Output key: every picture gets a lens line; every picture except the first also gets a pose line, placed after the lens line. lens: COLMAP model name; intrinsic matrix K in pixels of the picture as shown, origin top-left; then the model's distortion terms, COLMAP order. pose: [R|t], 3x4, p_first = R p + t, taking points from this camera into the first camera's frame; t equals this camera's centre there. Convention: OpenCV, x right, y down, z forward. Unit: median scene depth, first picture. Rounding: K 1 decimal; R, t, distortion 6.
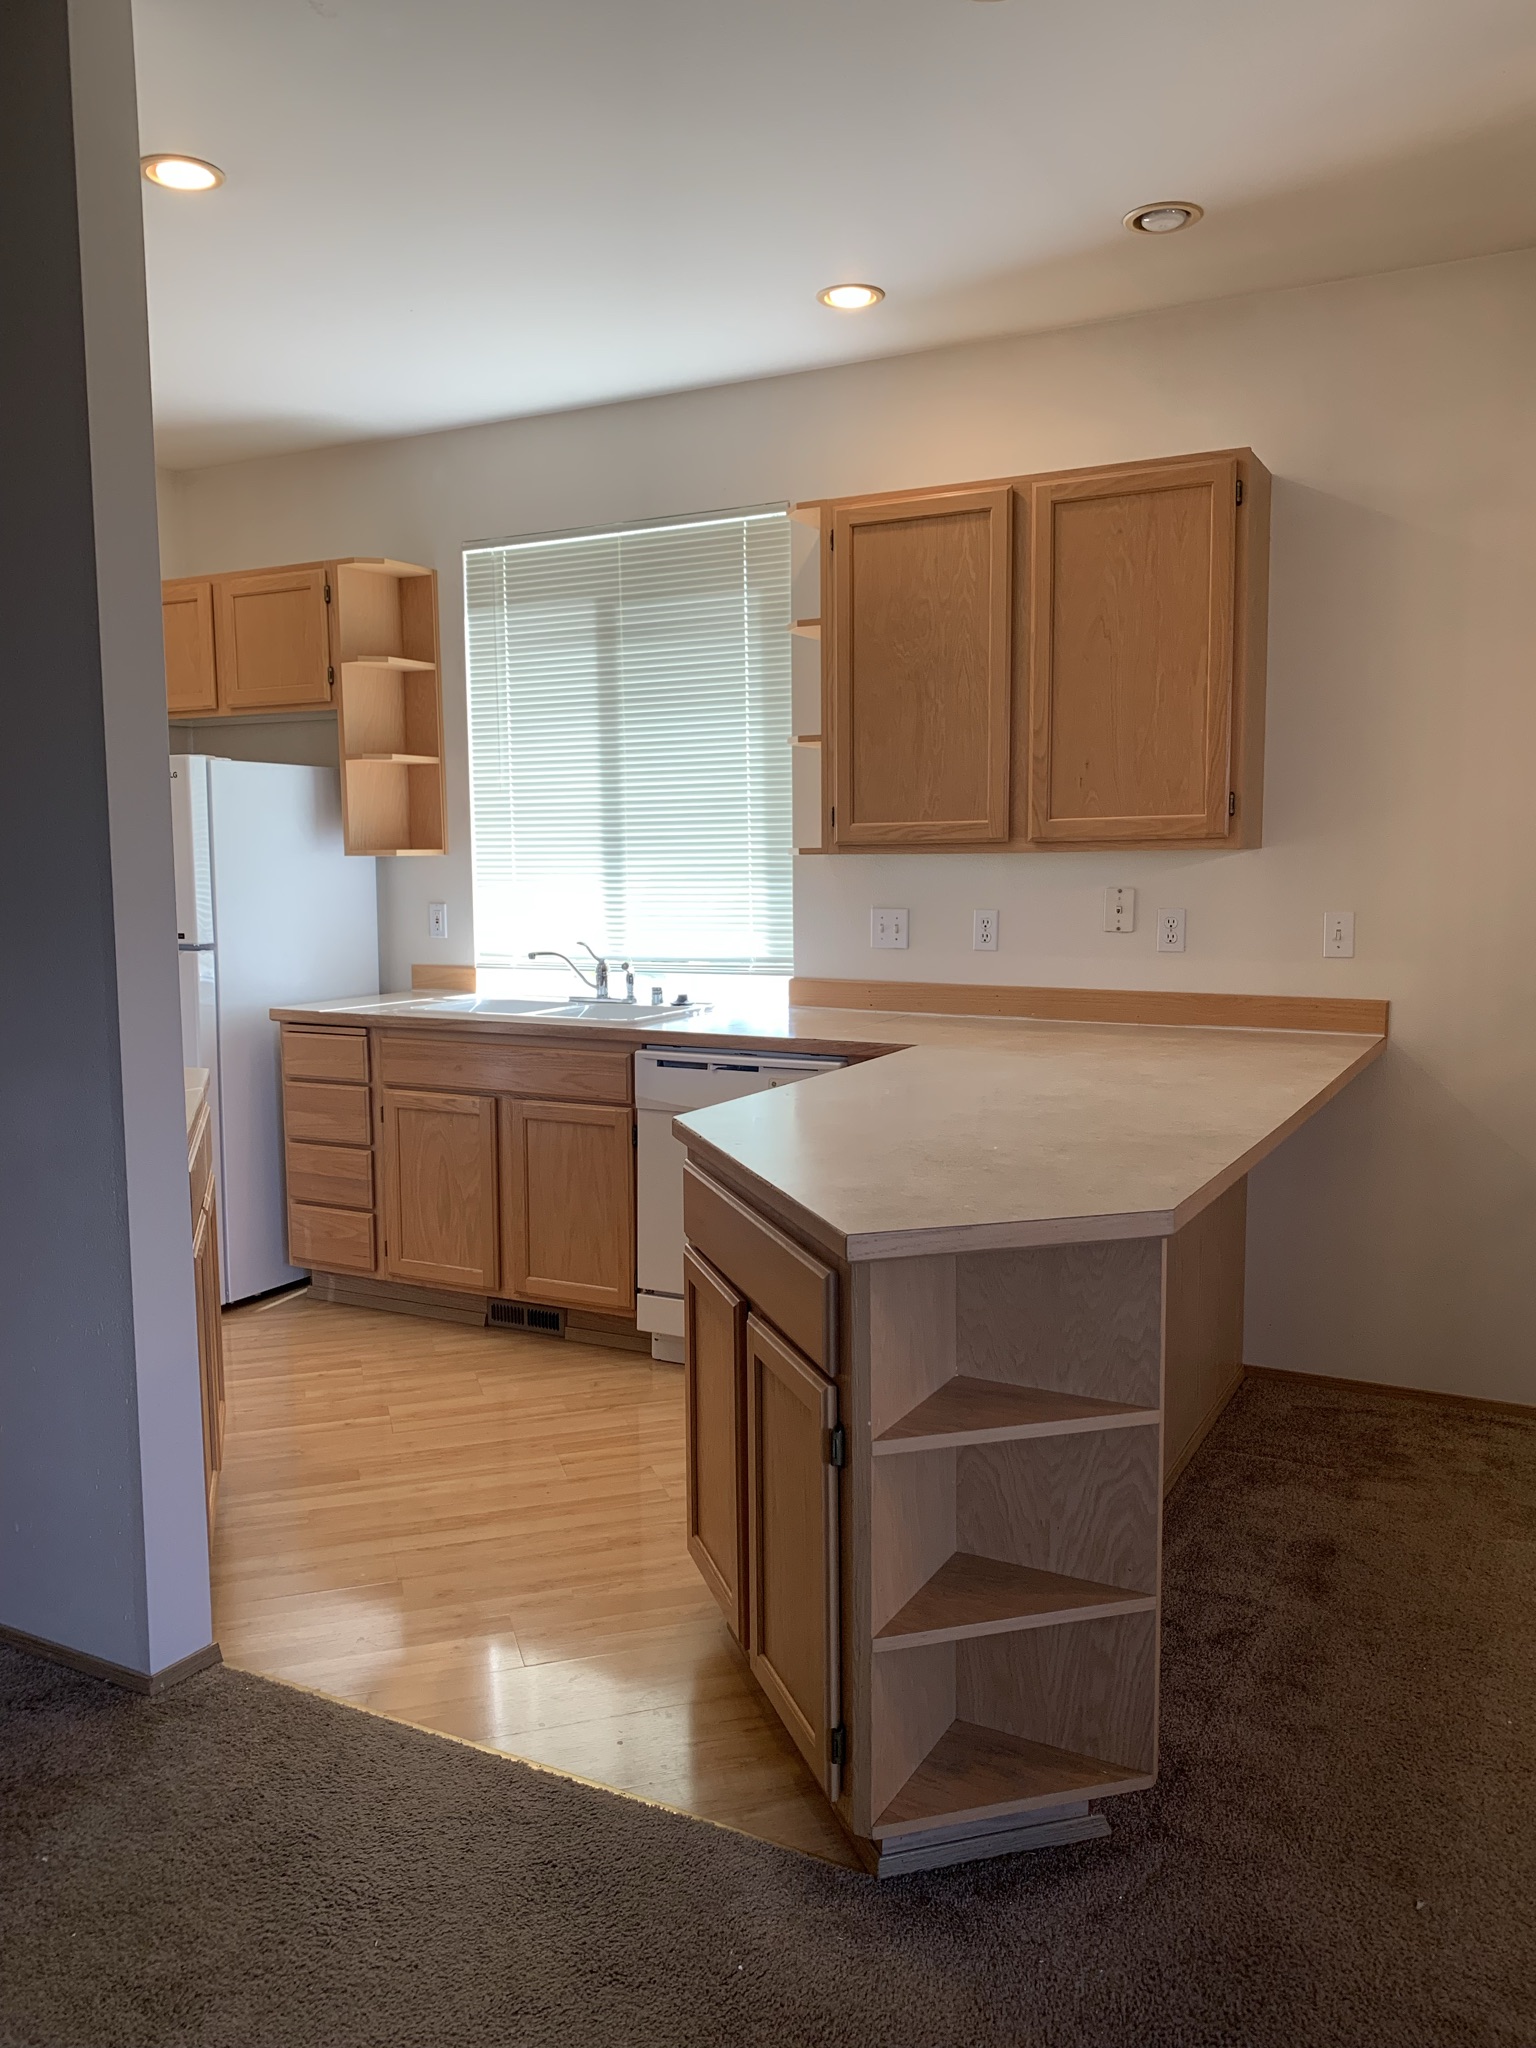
lens RADIAL K [[1565.9, 0, 767.4], [0, 1565.9, 1006.4], [0, 0, 1]] dist [0.005640, -0.016733]
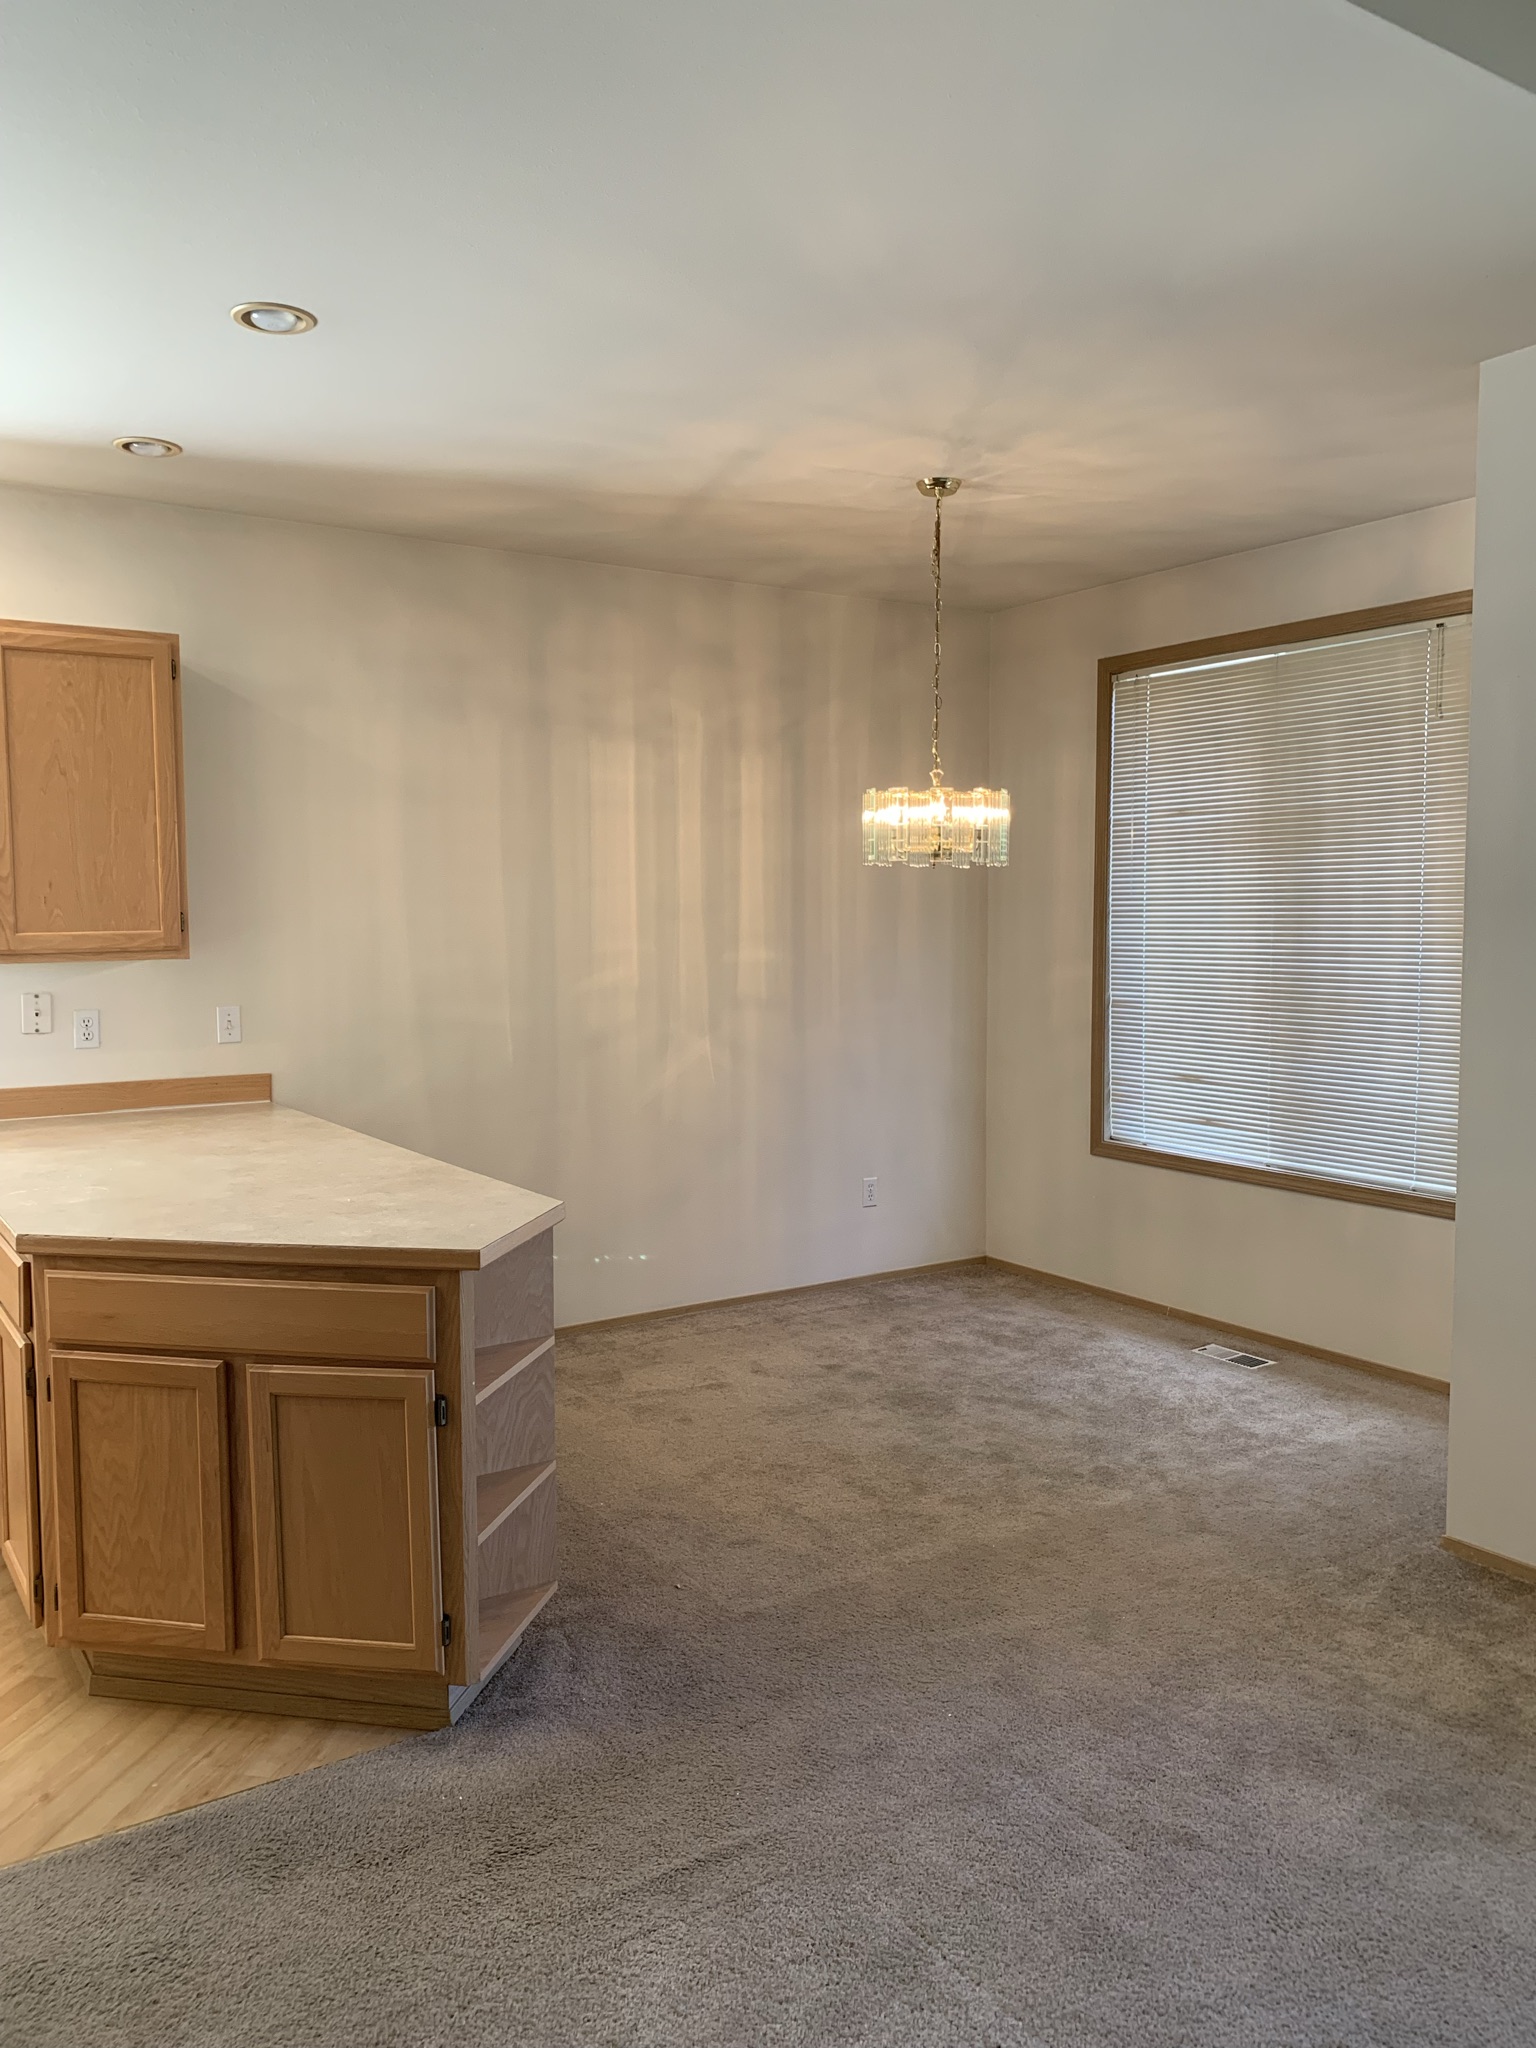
lens RADIAL K [[1565.9, 0, 750.1], [0, 1565.9, 1012.9], [0, 0, 1]] dist [0.005640, -0.016733]
pose [[0.481518, -0.054757, 0.874724, -0.555699], [0.089163, 0.995929, 0.013262, -0.035800], [-0.871889, 0.071607, 0.484440, 0.032828]]
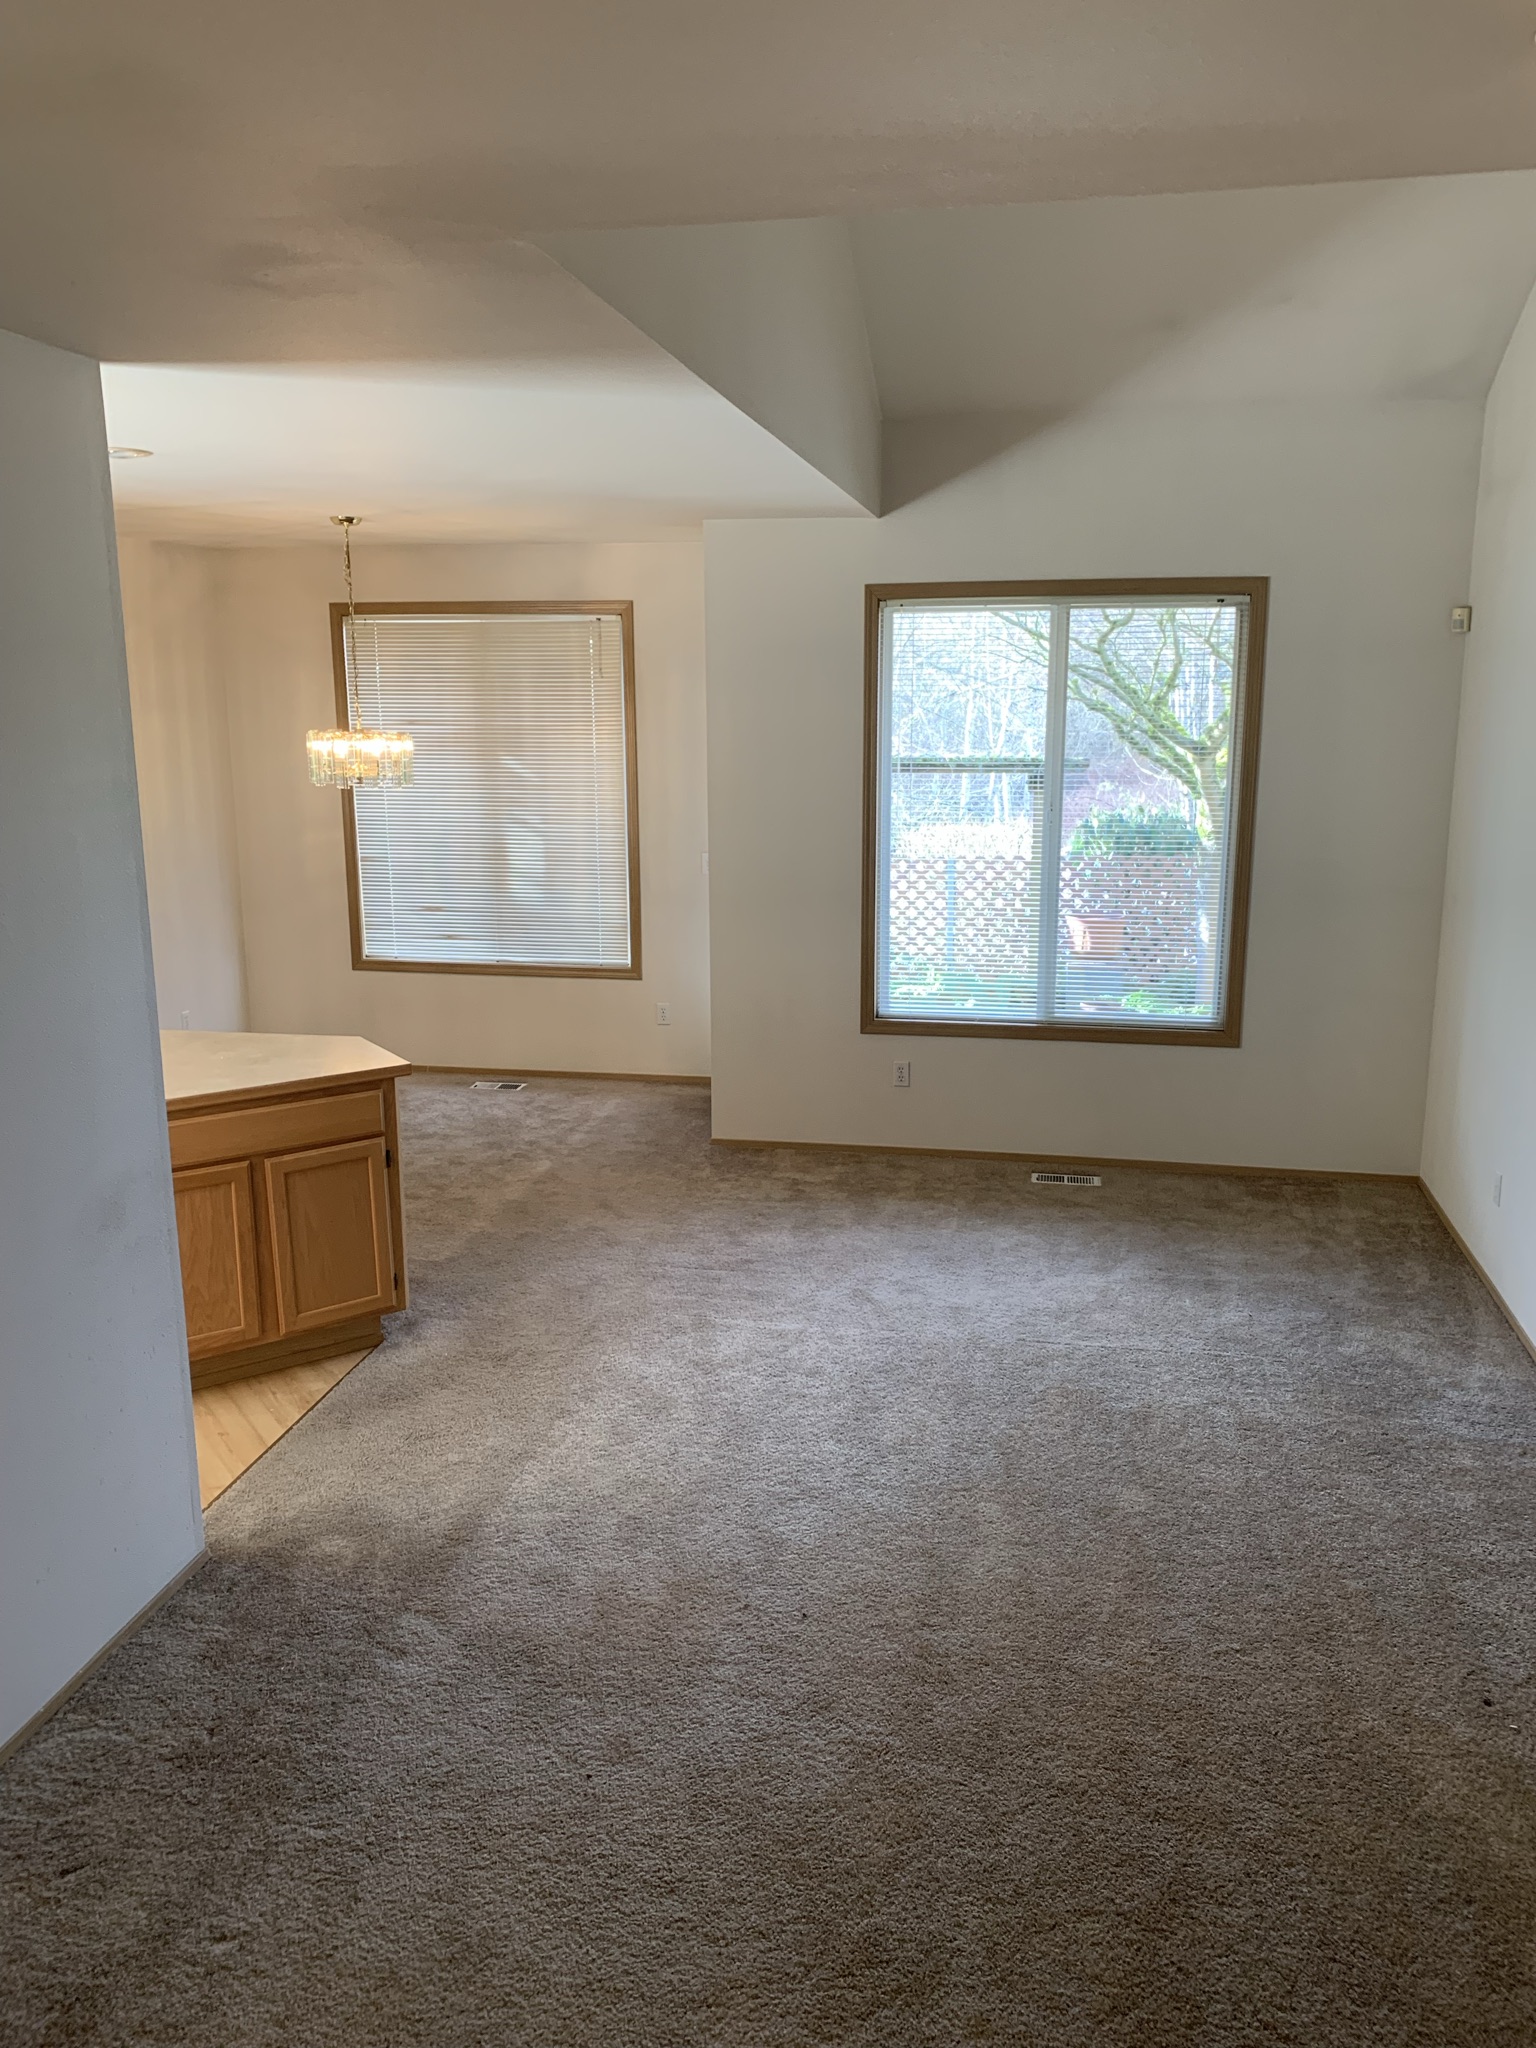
lens RADIAL K [[1565.9, 0, 776.7], [0, 1565.9, 1035.1], [0, 0, 1]] dist [0.005640, -0.016733]
pose [[-0.298523, -0.204749, 0.932181, -1.274059], [0.100908, 0.964471, 0.244157, -0.234884], [-0.949053, 0.166952, -0.267256, 0.563936]]
